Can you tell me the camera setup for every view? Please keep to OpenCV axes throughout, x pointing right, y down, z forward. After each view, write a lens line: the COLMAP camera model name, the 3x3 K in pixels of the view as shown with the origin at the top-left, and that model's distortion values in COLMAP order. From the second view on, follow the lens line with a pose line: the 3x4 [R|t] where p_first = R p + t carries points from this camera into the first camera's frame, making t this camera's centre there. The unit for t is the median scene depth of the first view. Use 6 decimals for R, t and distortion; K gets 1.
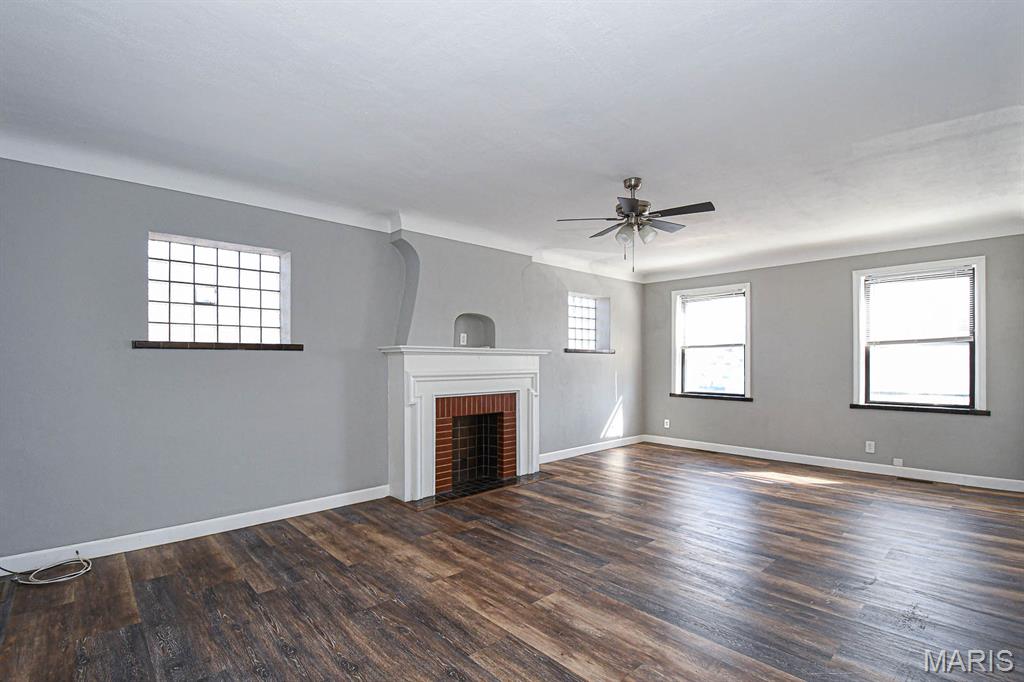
lens RADIAL K [[475.1, 0, 517.7], [0, 475.1, 353.1], [0, 0, 1]] dist [-0.010138, -0.000865]
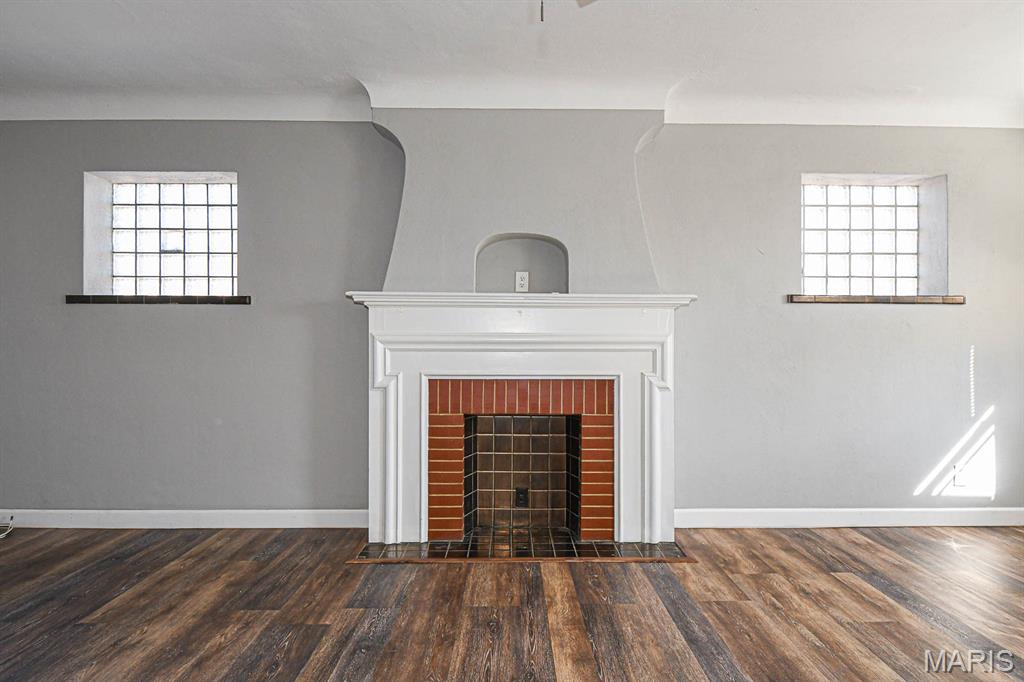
lens RADIAL K [[582.8, 0, 512.0], [0, 582.8, 341.0], [0, 0, 1]] dist [-0.001587, -0.002446]
pose [[0.736899, -0.000189, -0.676002, 0.407856], [0.007529, 0.999940, 0.007927, 0.042459], [0.675960, -0.010931, 0.736857, 0.548730]]
